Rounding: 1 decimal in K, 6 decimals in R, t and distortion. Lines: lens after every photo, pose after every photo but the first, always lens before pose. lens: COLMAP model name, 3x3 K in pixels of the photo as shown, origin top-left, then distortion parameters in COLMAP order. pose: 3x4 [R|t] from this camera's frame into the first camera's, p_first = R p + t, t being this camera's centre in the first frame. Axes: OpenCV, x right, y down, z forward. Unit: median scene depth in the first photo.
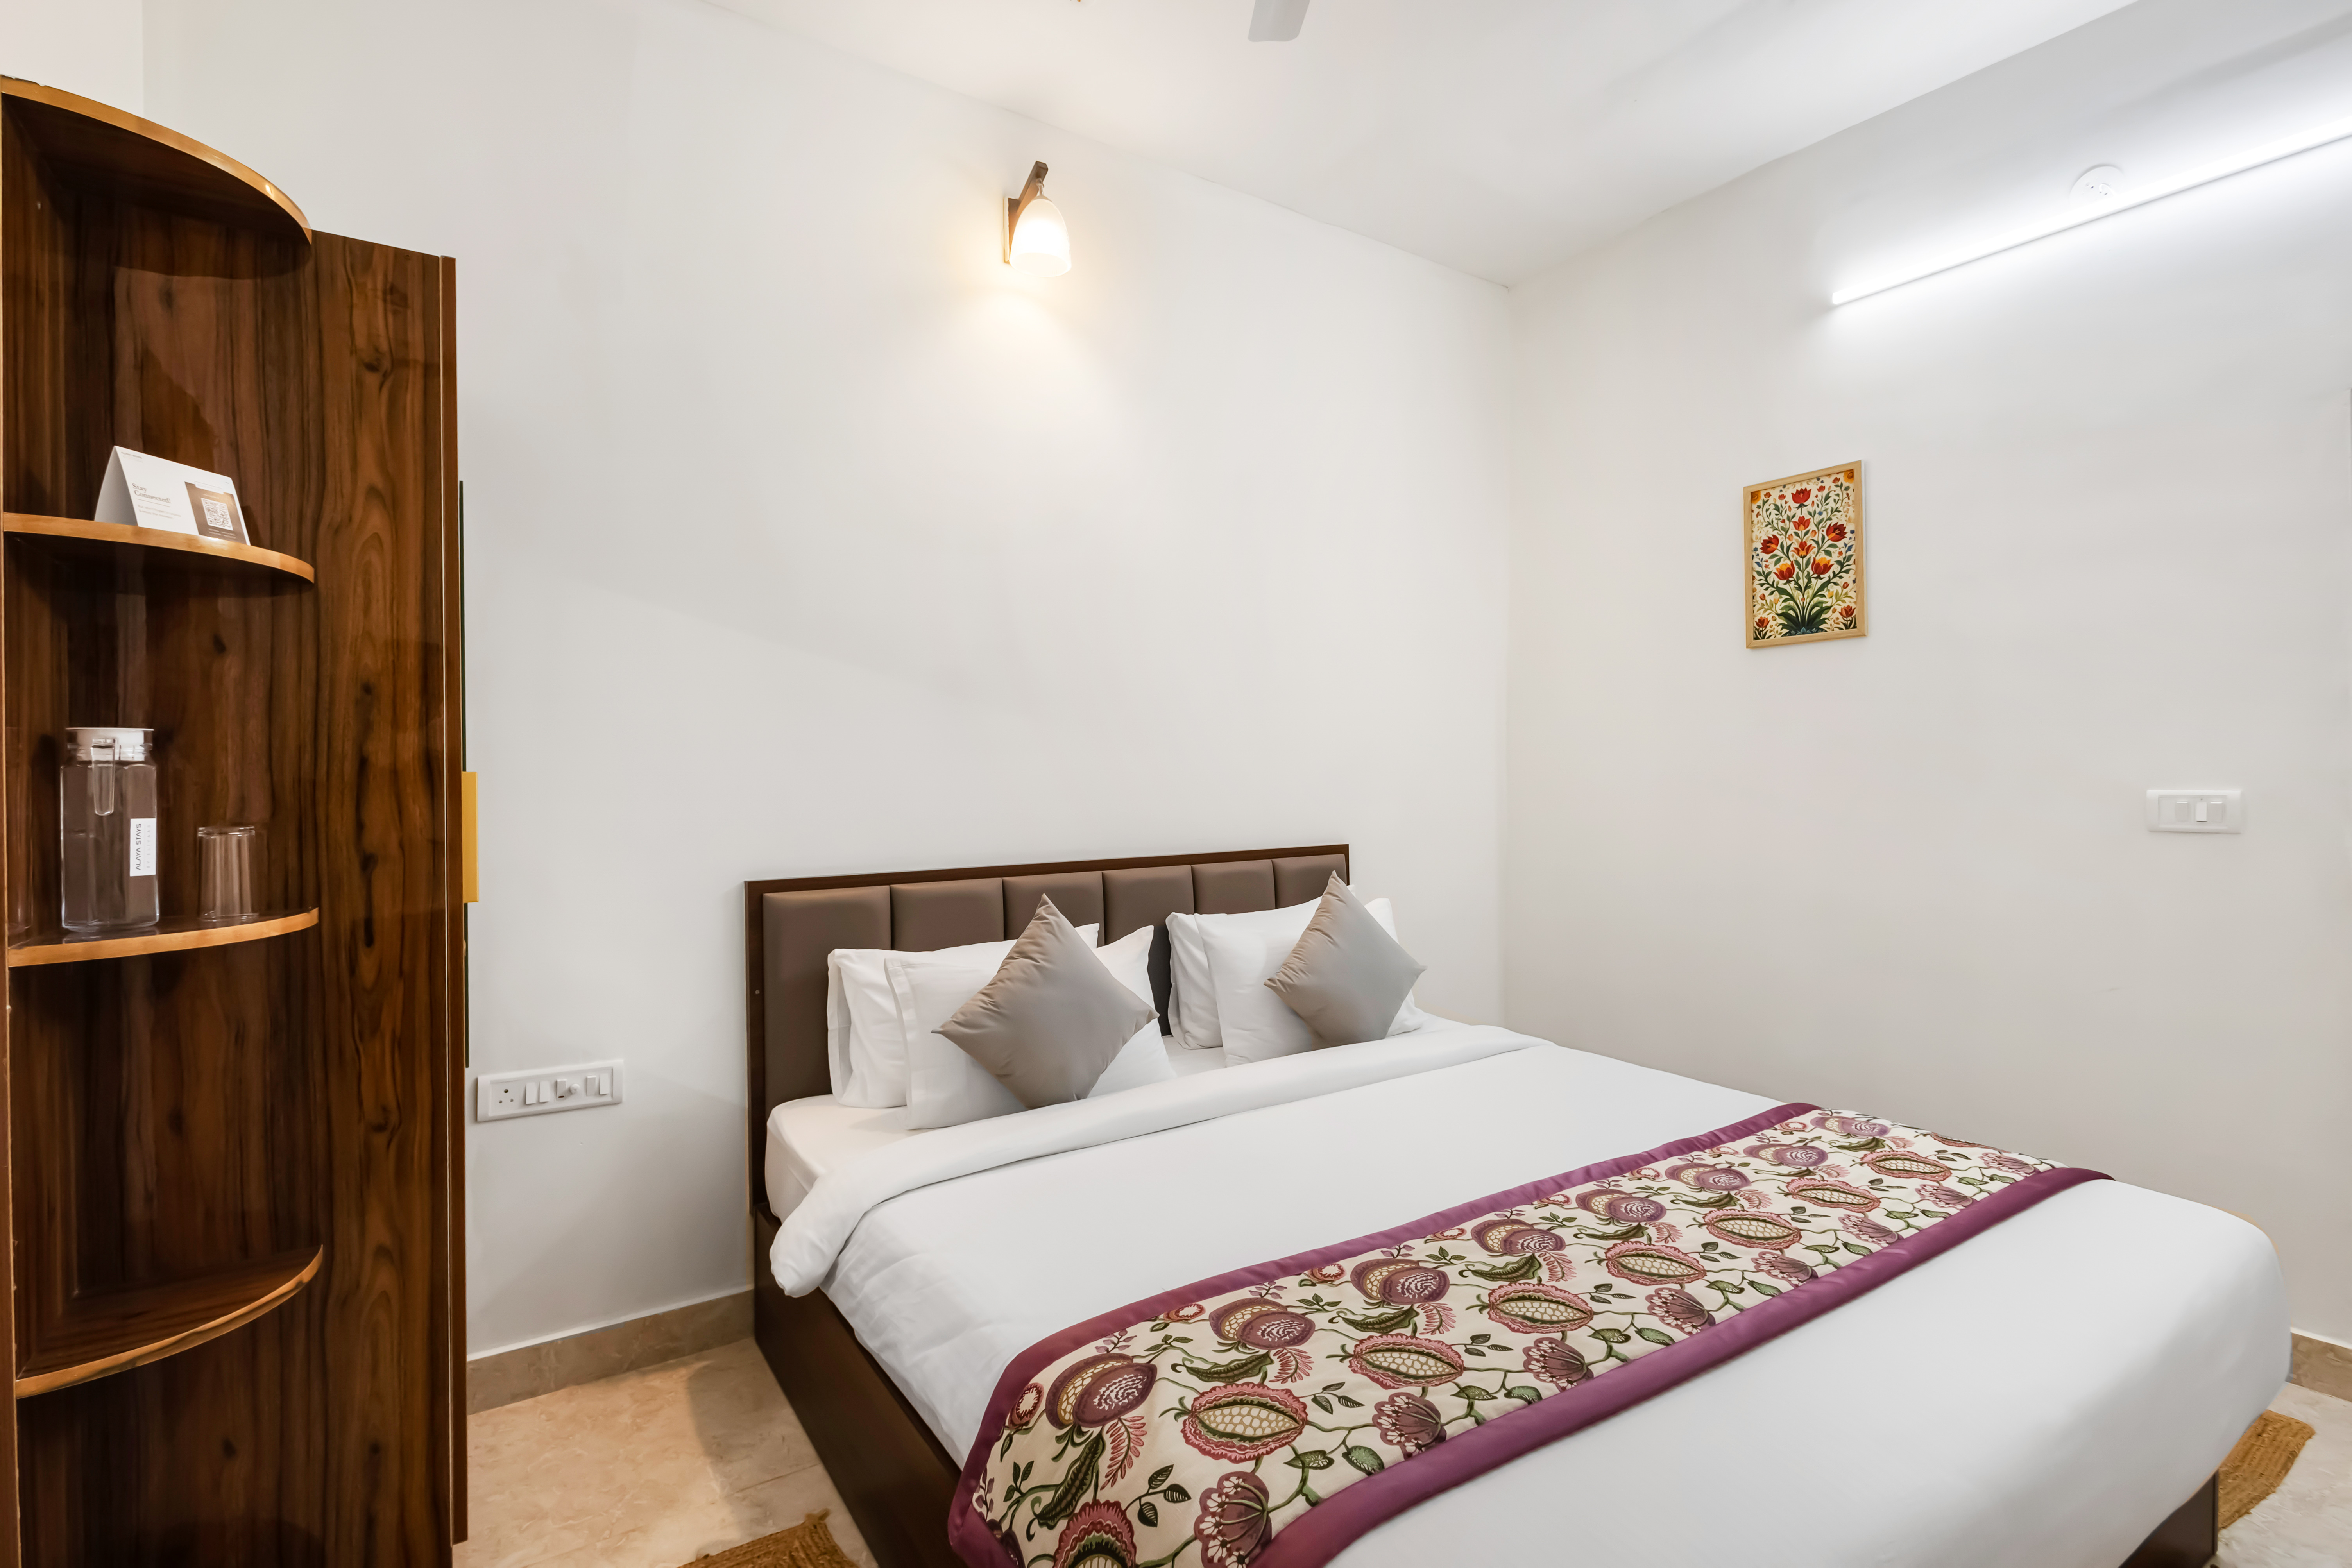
lens RADIAL K [[1109.8, 0, 1134.2], [0, 1109.8, 783.7], [0, 0, 1]] dist [0.002009, 0.000157]
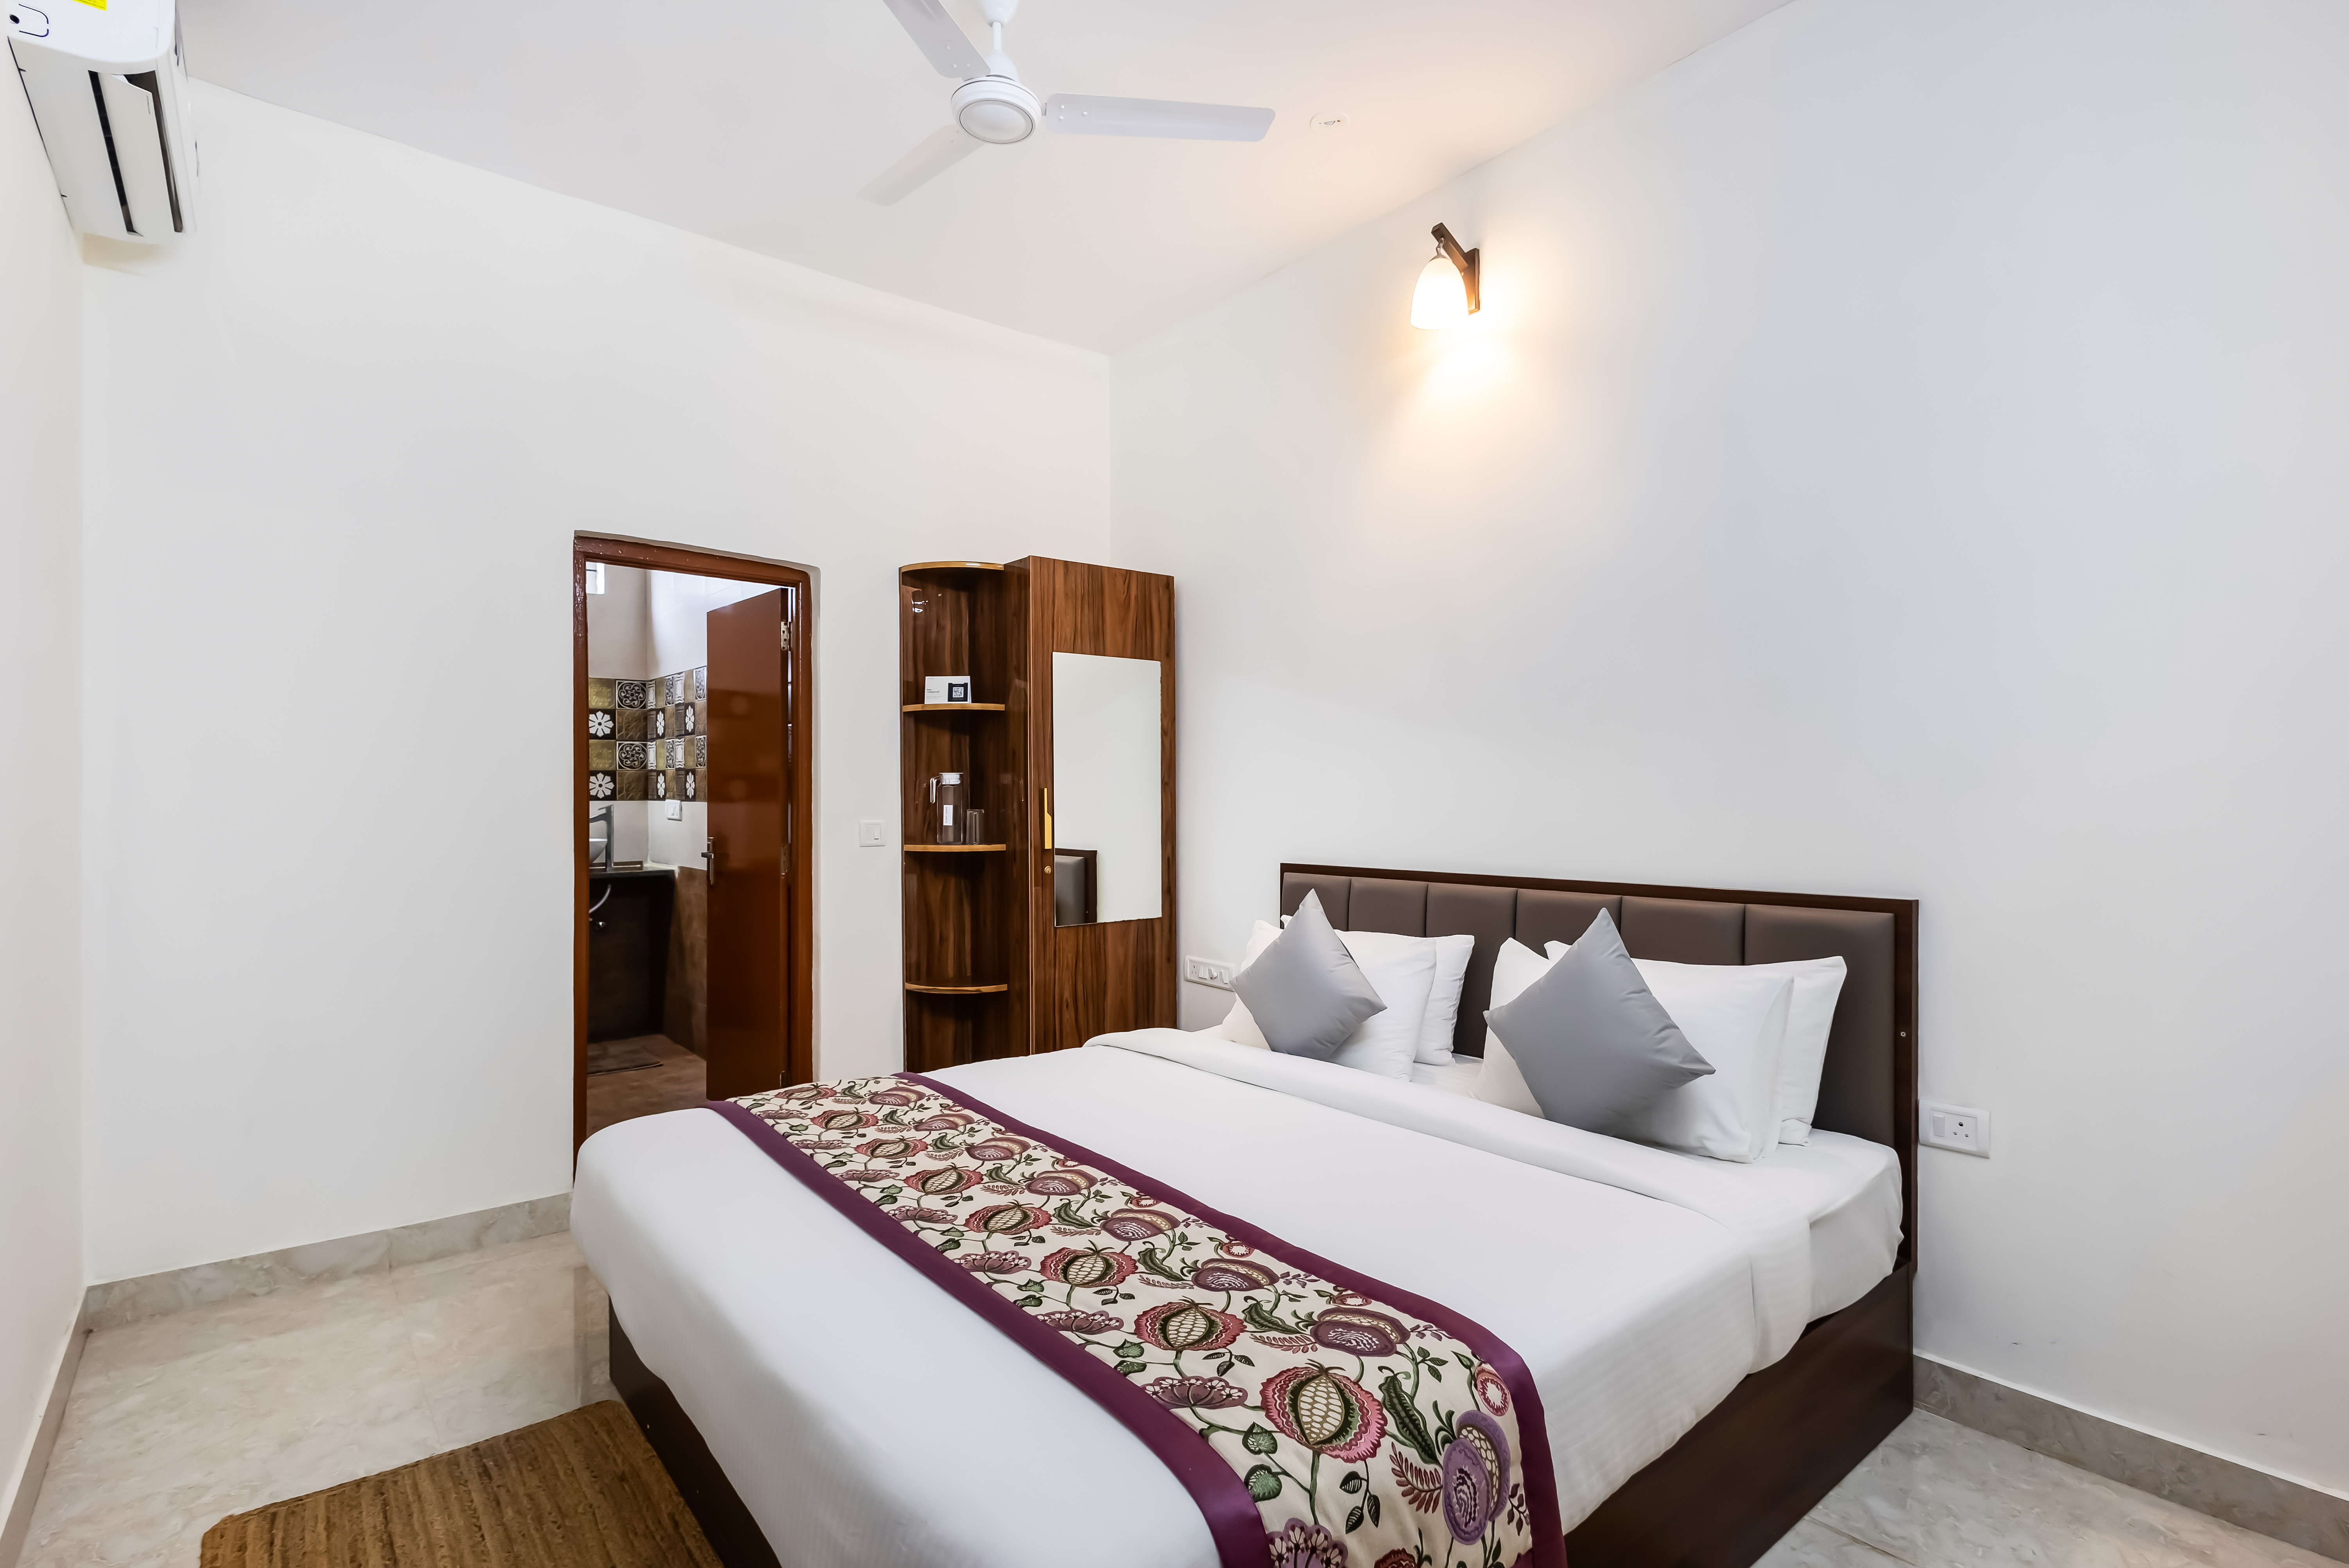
lens RADIAL K [[1108.2, 0, 1132.7], [0, 1108.2, 783.7], [0, 0, 1]] dist [0.002009, 0.000157]
pose [[0.081261, -0.004786, -0.996681, 1.630464], [-0.008937, 0.999945, -0.005530, -0.007746], [0.996653, 0.009357, 0.081214, 1.040656]]
